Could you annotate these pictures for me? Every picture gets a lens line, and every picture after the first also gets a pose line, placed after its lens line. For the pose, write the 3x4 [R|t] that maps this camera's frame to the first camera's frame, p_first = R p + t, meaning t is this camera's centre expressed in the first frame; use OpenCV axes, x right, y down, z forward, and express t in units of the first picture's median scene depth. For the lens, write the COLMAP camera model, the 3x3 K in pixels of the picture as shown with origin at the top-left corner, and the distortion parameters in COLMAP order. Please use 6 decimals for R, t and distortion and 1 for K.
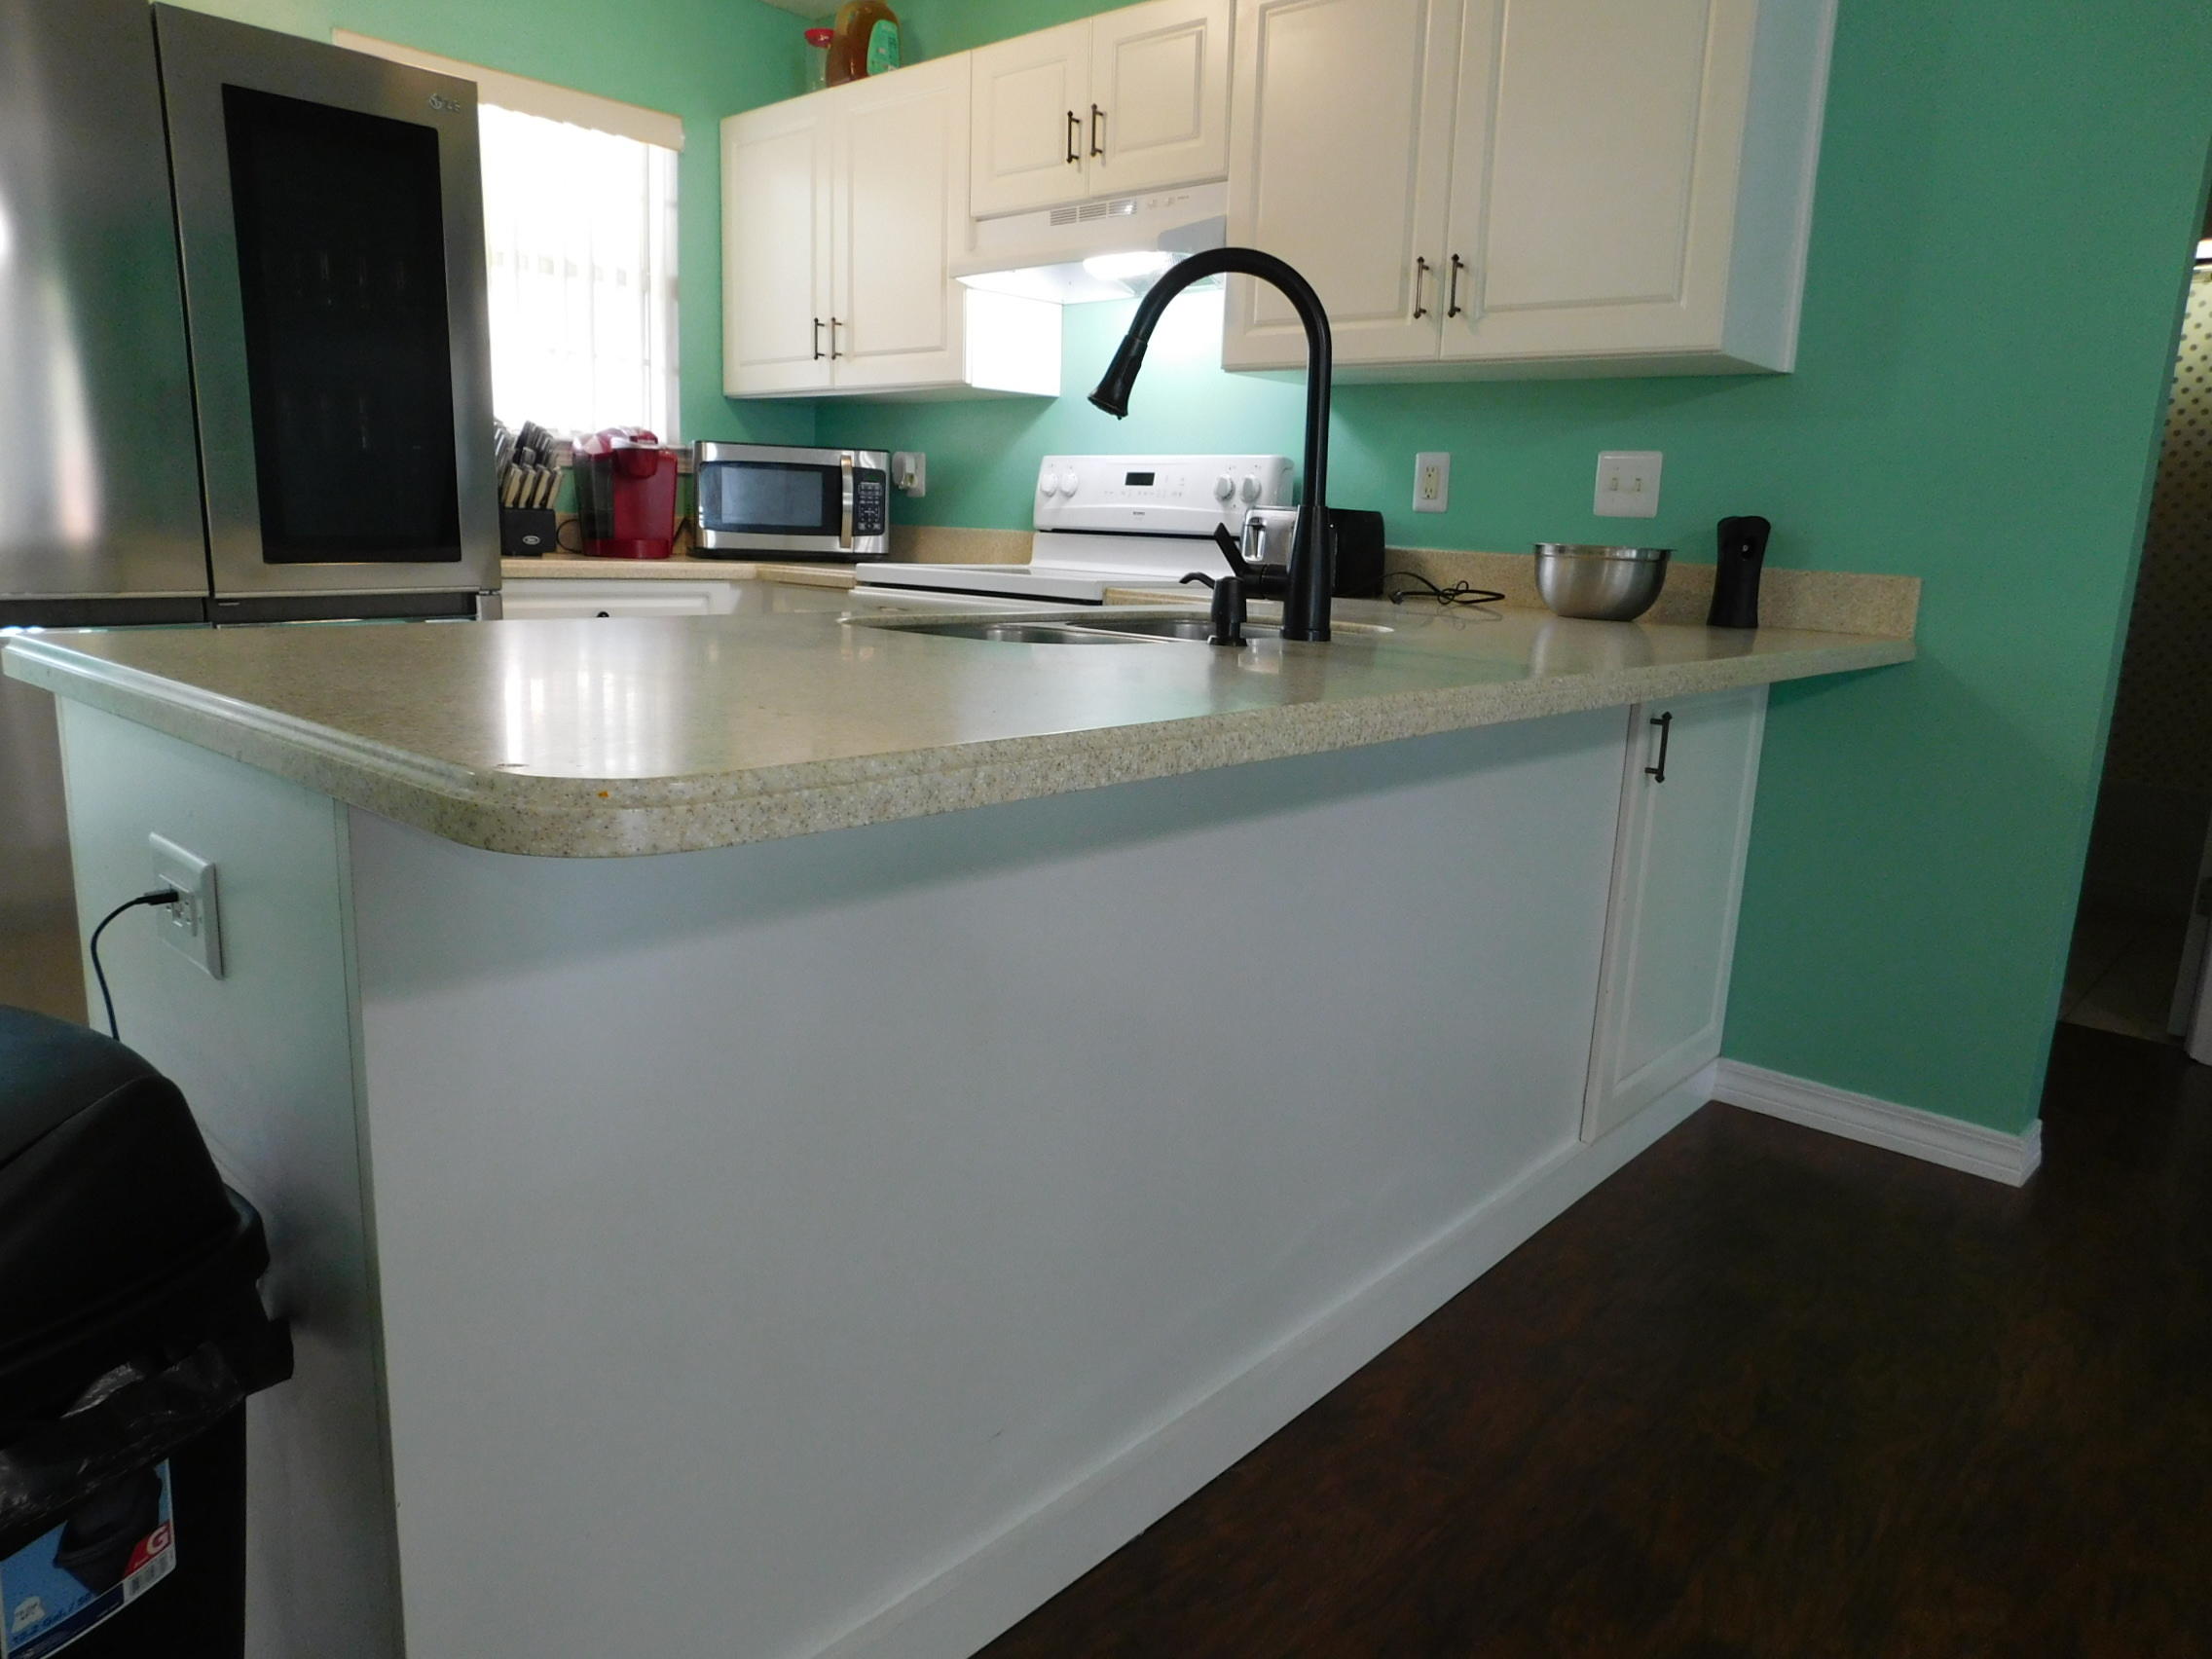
lens RADIAL K [[1462.6, 0, 1116.4], [0, 1462.6, 830.6], [0, 0, 1]] dist [-0.076179, 0.056148]
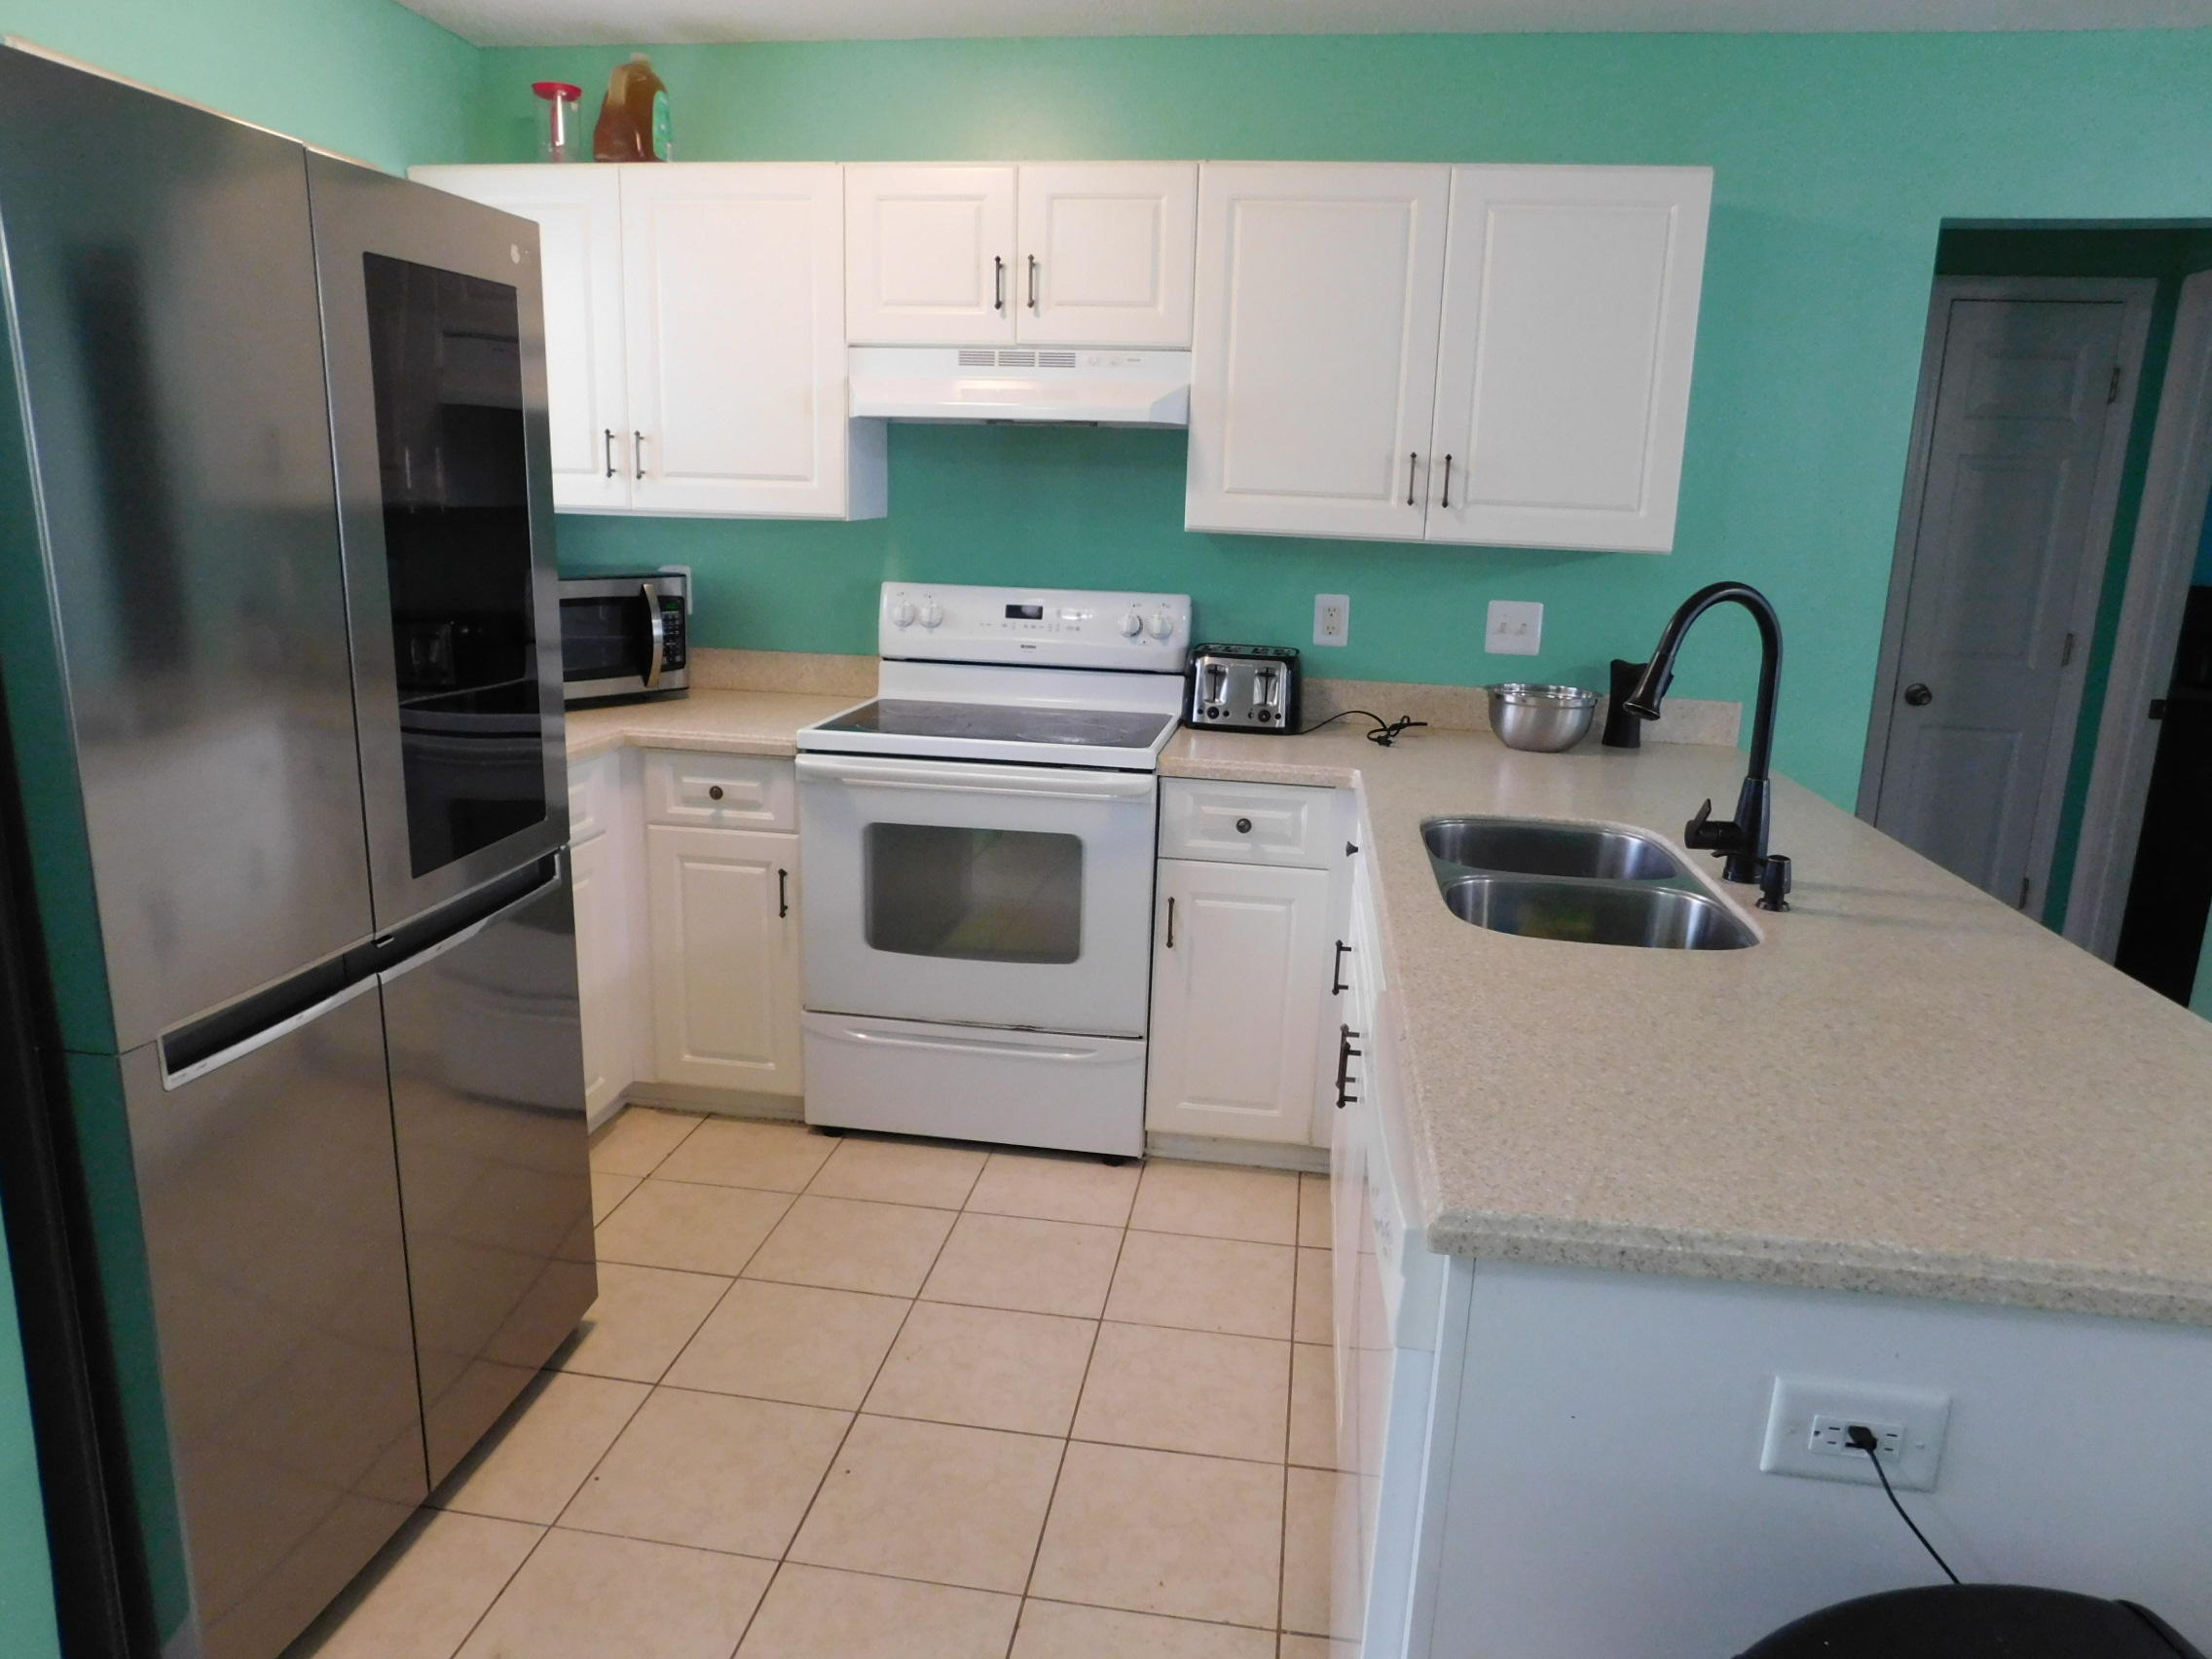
lens RADIAL K [[1462.6, 0, 1102.0], [0, 1462.6, 821.0], [0, 0, 1]] dist [-0.076179, 0.056148]
pose [[0.837635, -0.131544, 0.530154, -0.525272], [0.110675, 0.991310, 0.071103, -0.175429], [-0.534900, -0.000884, 0.844915, 0.127376]]
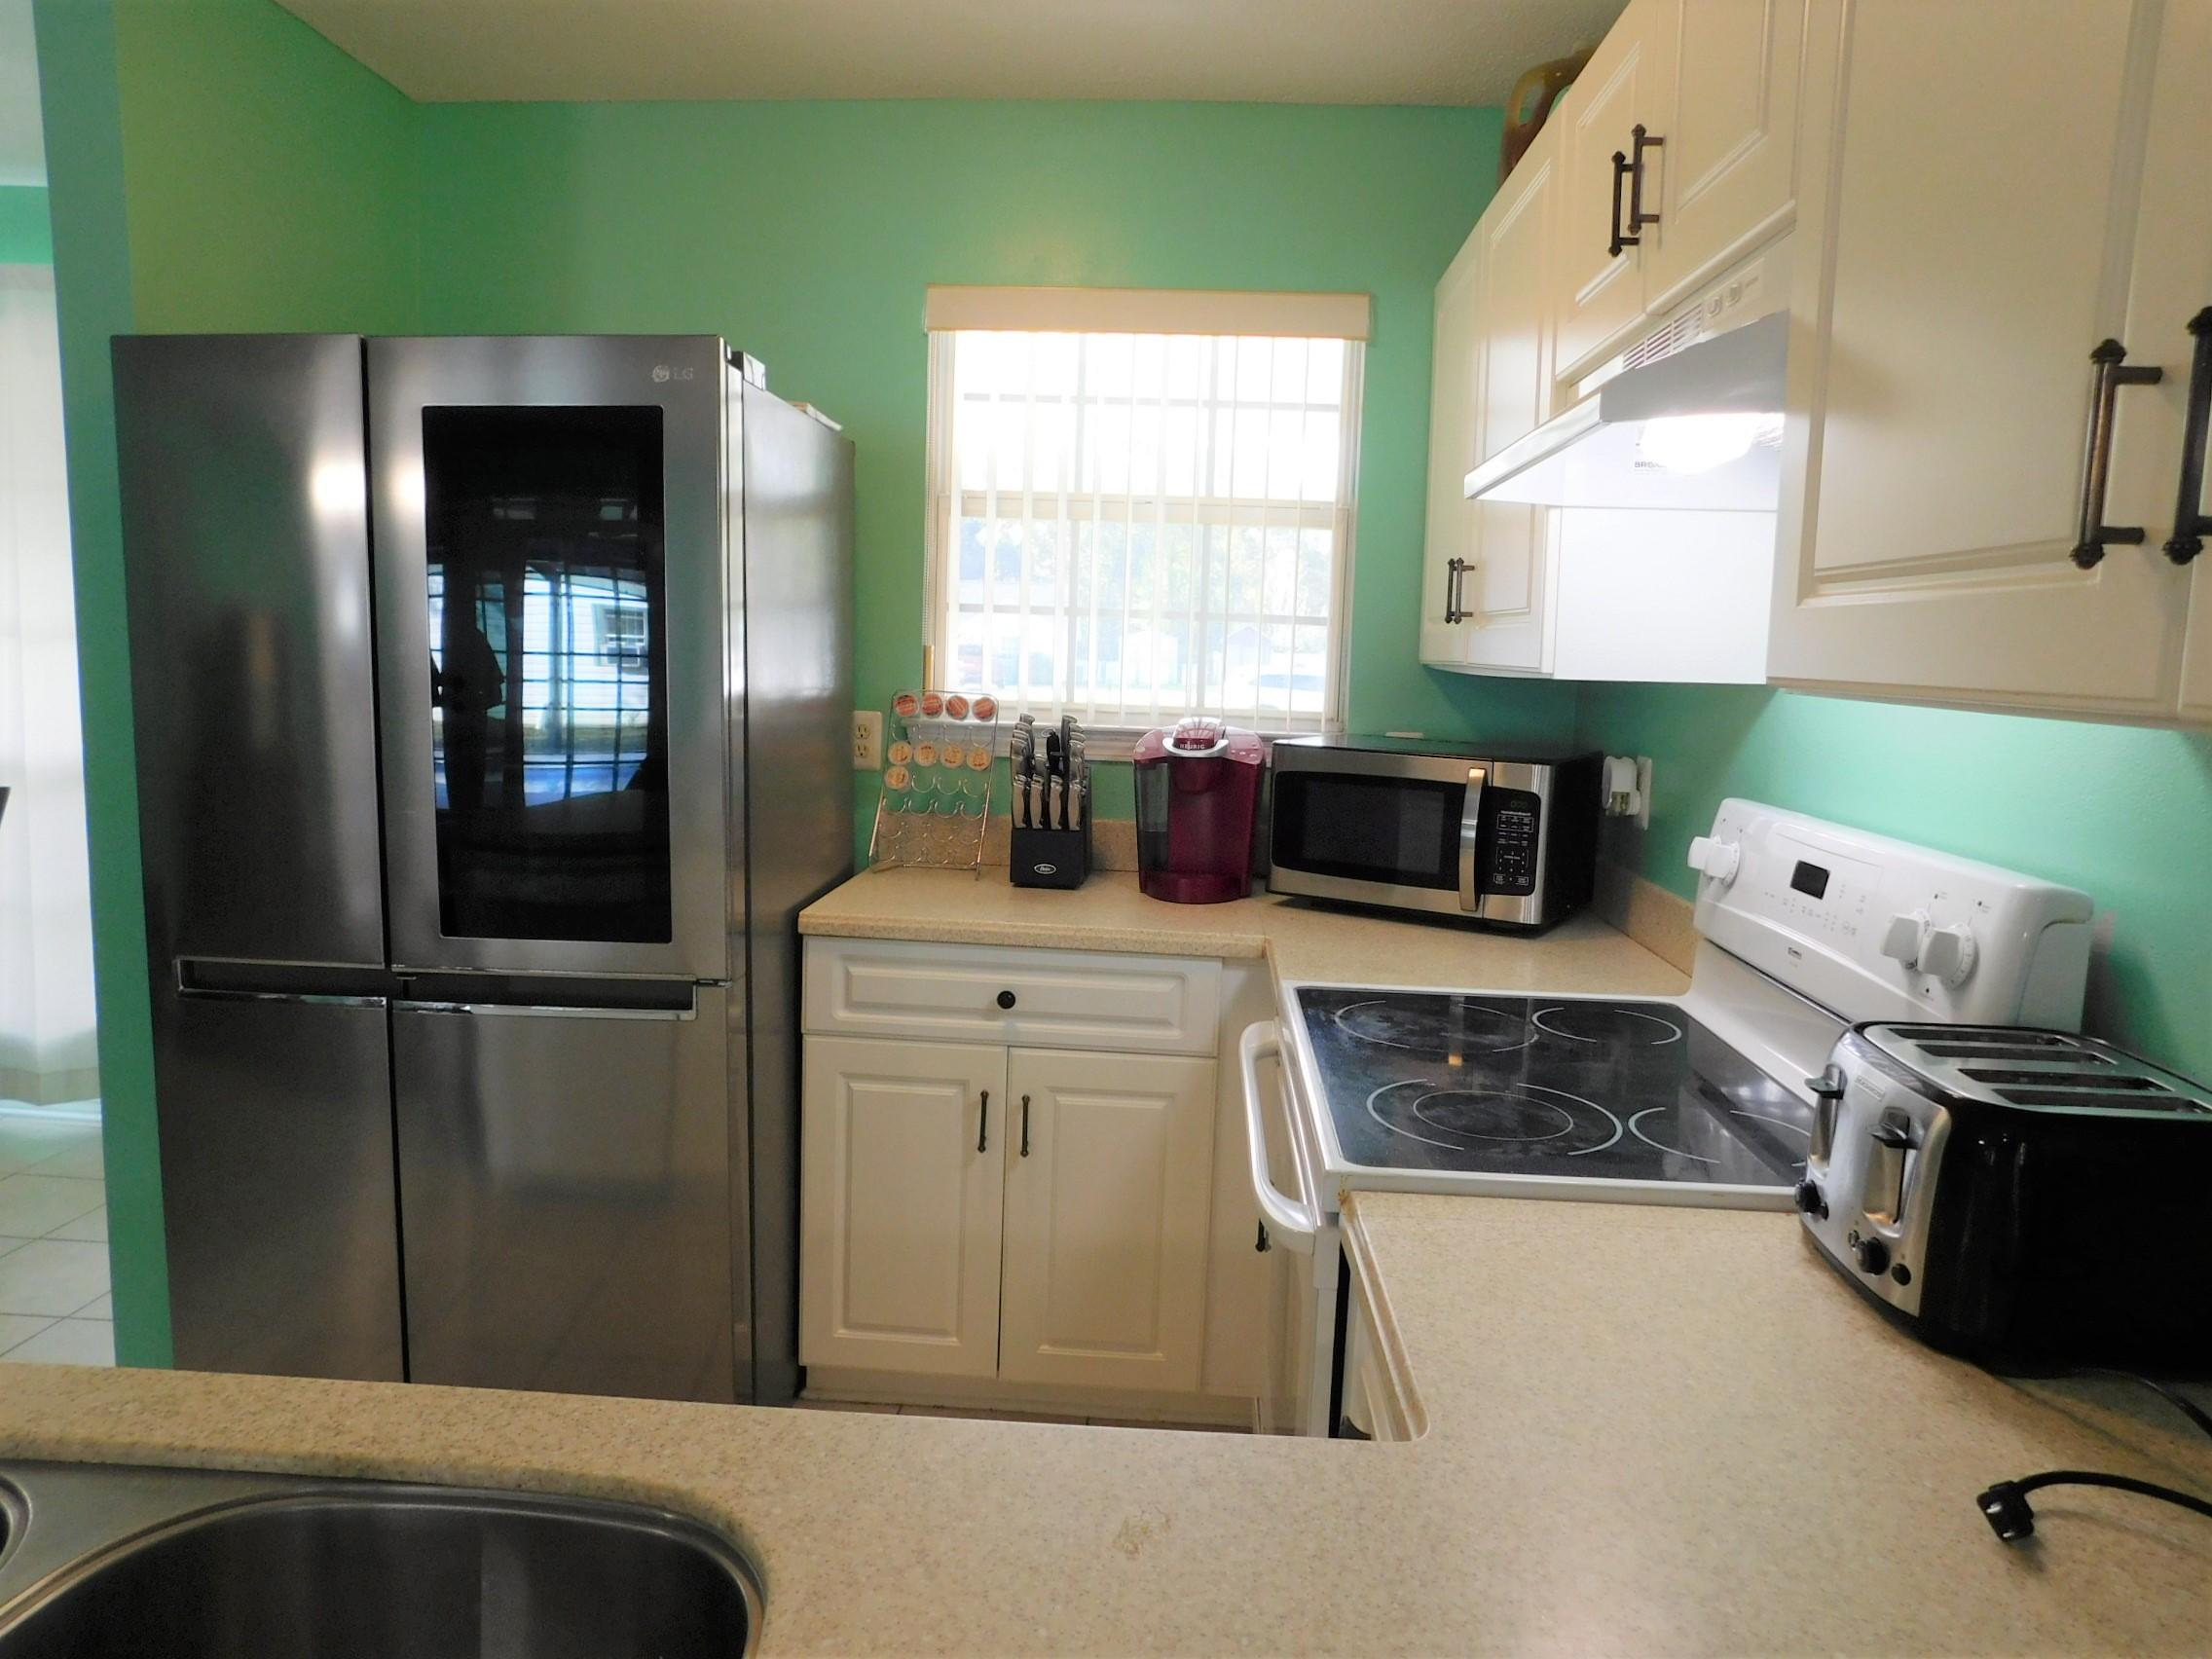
lens RADIAL K [[1462.6, 0, 1110.0], [0, 1462.6, 829.2], [0, 0, 1]] dist [-0.076179, 0.056148]
pose [[0.621416, 0.076860, -0.779702, 0.250935], [-0.164895, 0.985716, -0.034252, -0.218772], [0.765932, 0.149854, 0.625214, 0.576521]]
